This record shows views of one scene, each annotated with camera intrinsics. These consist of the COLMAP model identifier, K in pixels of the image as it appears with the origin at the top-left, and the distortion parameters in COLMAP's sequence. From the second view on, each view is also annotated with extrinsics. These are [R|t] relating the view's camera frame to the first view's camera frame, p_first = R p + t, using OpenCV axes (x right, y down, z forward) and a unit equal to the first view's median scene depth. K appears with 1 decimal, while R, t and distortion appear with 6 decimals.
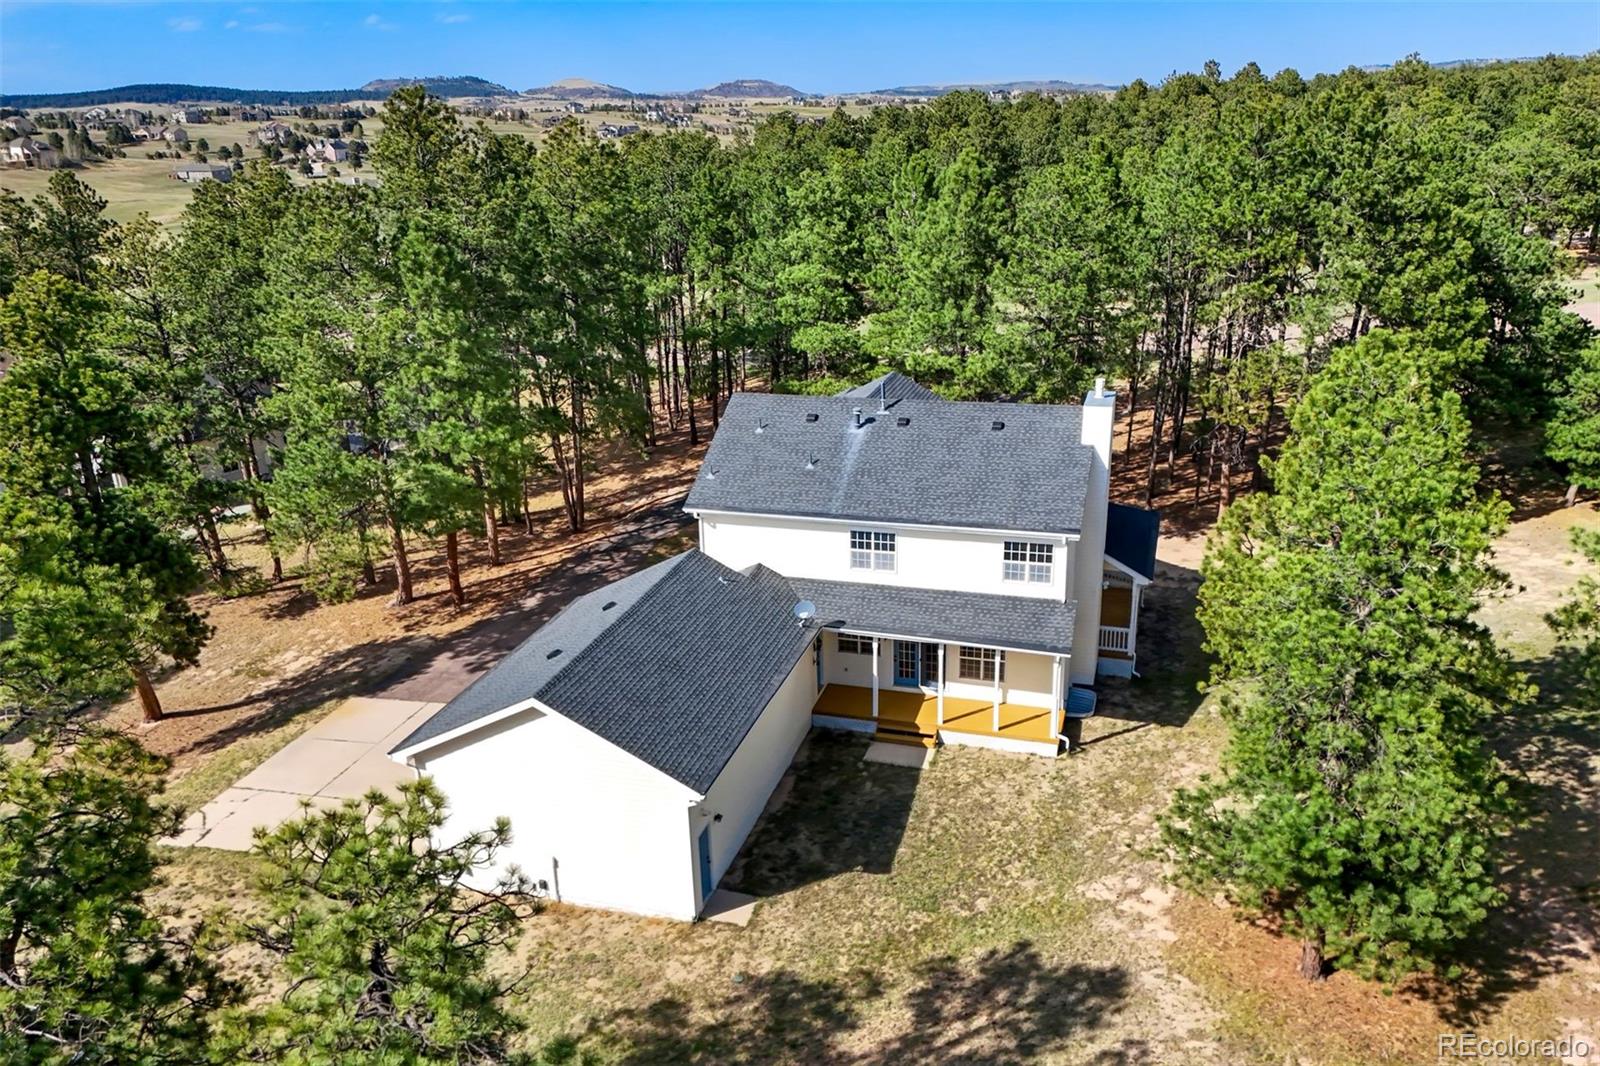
lens RADIAL K [[1196.6, 0, 800.0], [0, 1196.6, 533.0], [0, 0, 1]] dist [0.010200, -0.000372]
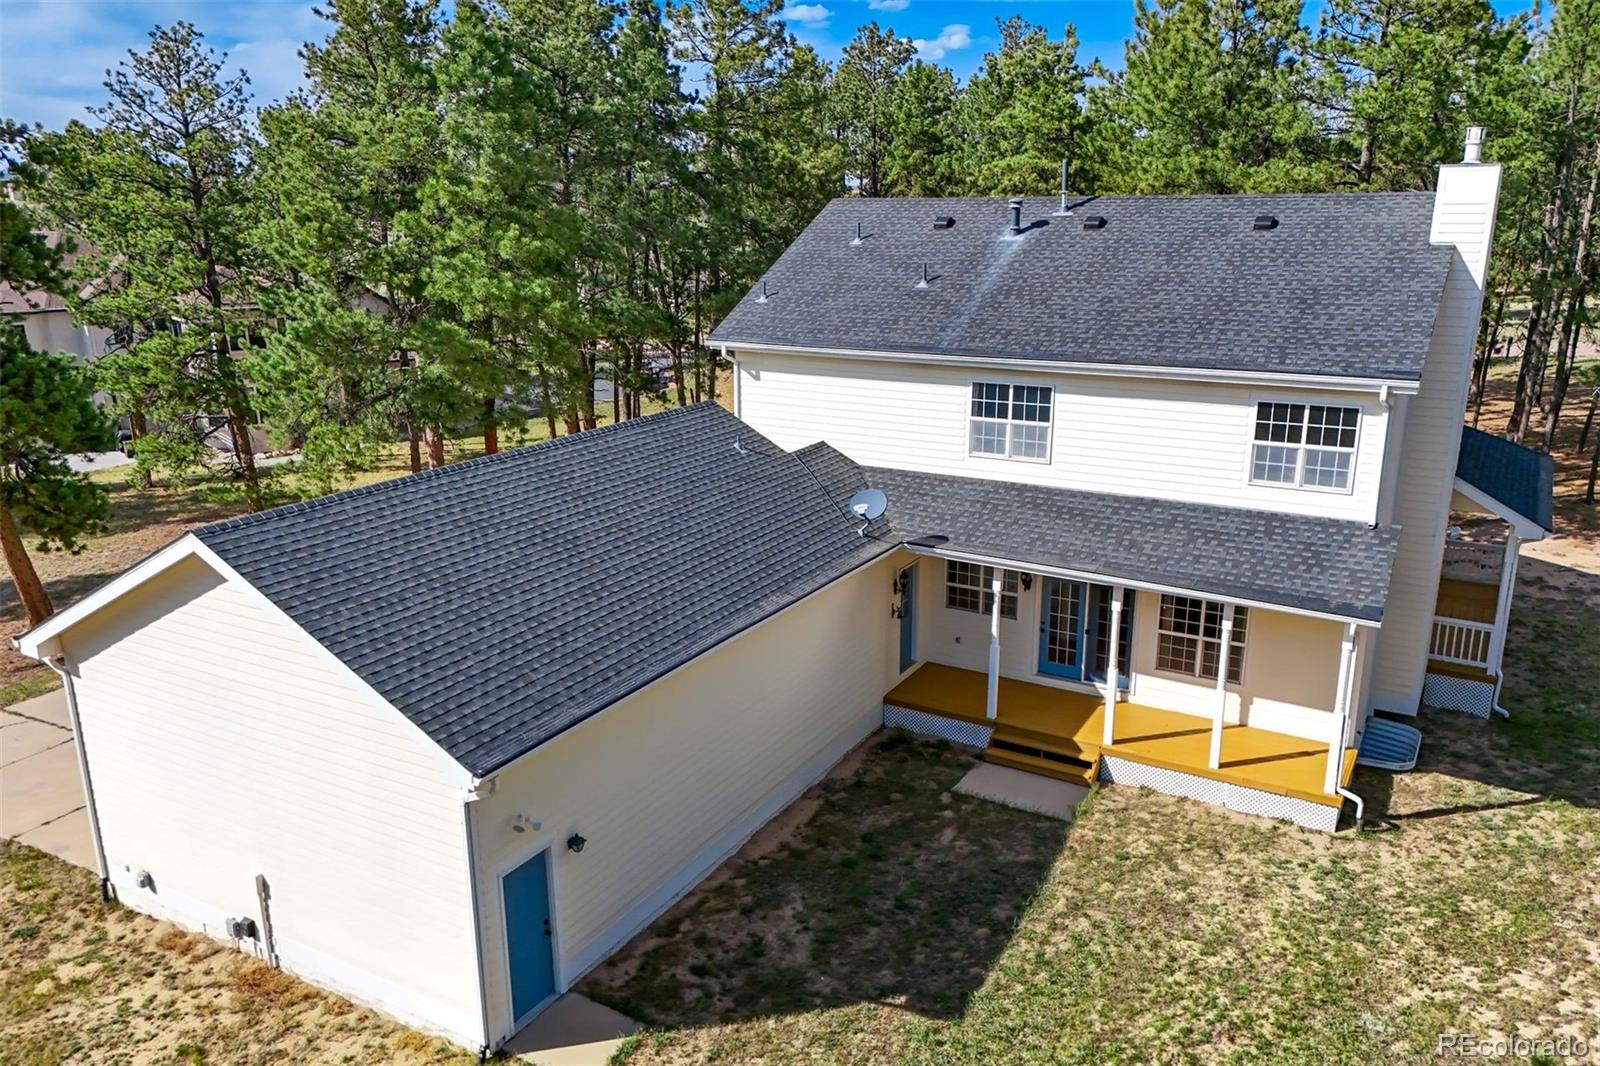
lens RADIAL K [[1196.6, 0, 800.0], [0, 1196.6, 533.0], [0, 0, 1]] dist [0.010200, -0.000372]
pose [[0.972136, 0.083112, -0.219188, 0.093233], [-0.095172, 0.994442, -0.045033, 0.103057], [0.214227, 0.064639, 0.974643, 0.439755]]
